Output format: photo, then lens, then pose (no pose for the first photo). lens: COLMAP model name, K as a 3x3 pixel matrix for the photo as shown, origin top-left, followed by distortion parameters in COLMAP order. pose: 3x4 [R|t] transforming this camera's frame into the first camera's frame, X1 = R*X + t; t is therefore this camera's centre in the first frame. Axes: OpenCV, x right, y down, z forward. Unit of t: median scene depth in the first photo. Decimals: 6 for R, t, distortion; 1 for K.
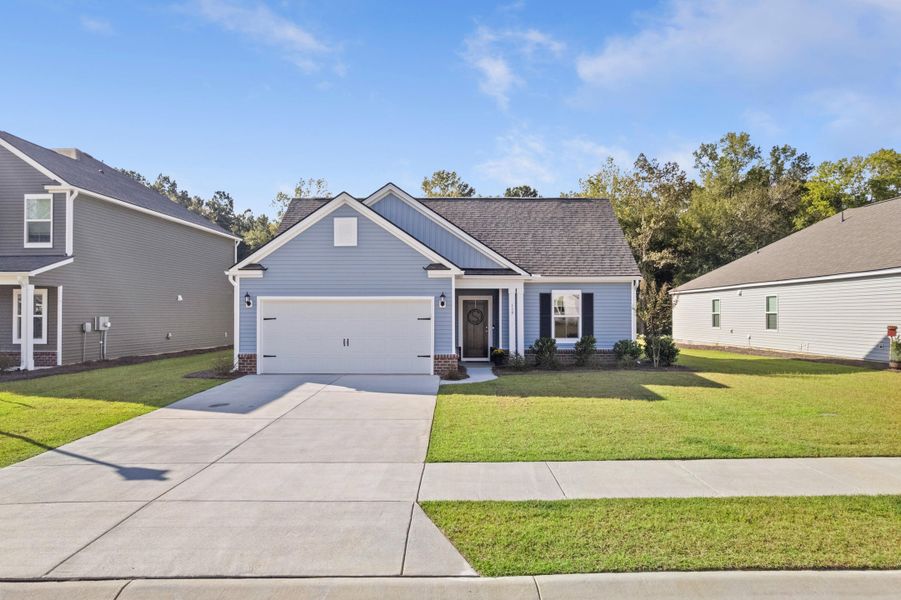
lens RADIAL K [[581.4, 0, 450.8], [0, 581.4, 314.1], [0, 0, 1]] dist [-0.001455, -0.000489]
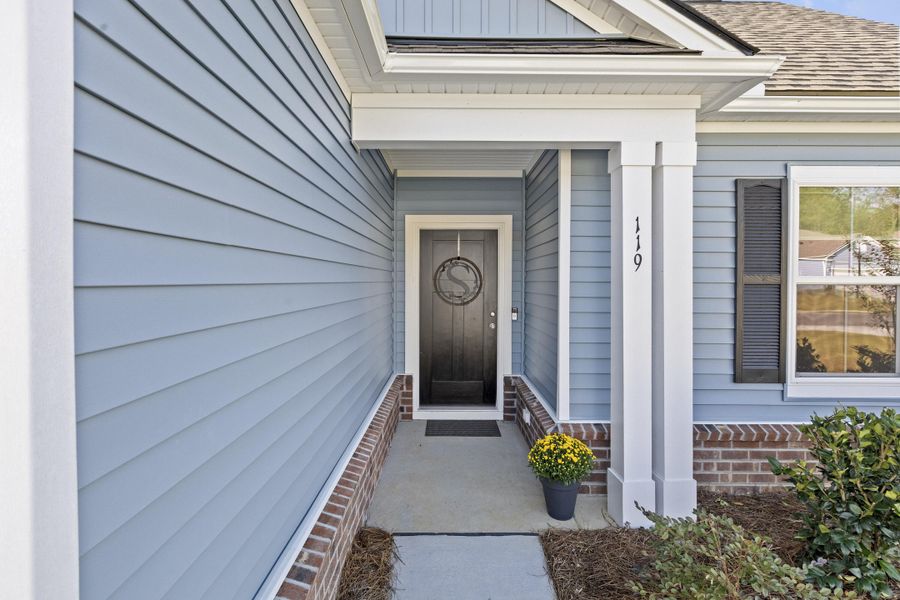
lens RADIAL K [[412.6, 0, 451.0], [0, 412.6, 289.3], [0, 0, 1]] dist [0.001255, 0.000074]
pose [[0.999972, 0.006947, 0.002697, 0.041840], [-0.007011, 0.999673, 0.024599, 0.003849], [-0.002526, -0.024617, 0.999694, 0.859678]]
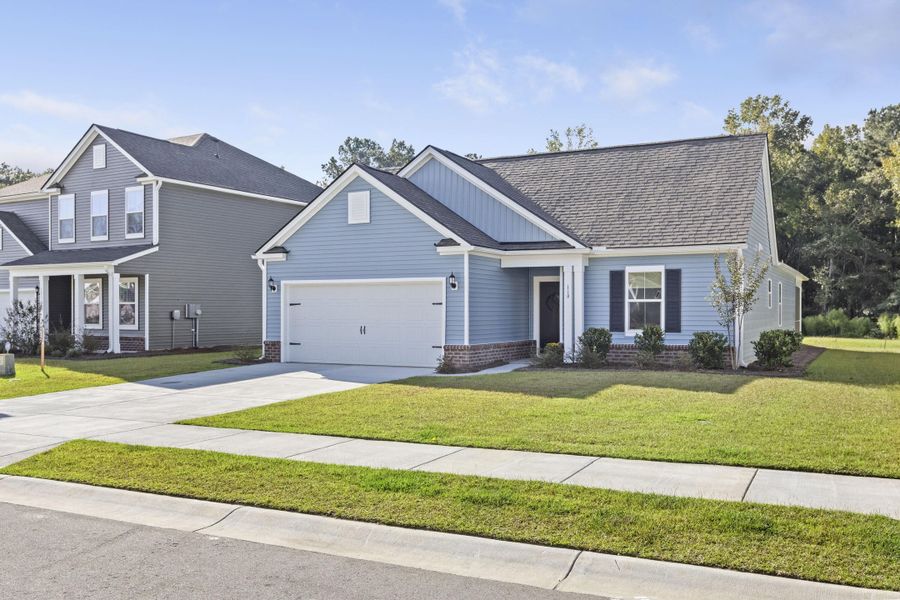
lens RADIAL K [[802.7, 0, 452.1], [0, 802.7, 324.3], [0, 0, 1]] dist [-0.000509, -0.000025]
pose [[0.900427, 0.006938, -0.434951, 0.439972], [0.001963, 0.999798, 0.020012, 0.013608], [0.435002, -0.018873, 0.900232, -0.056071]]
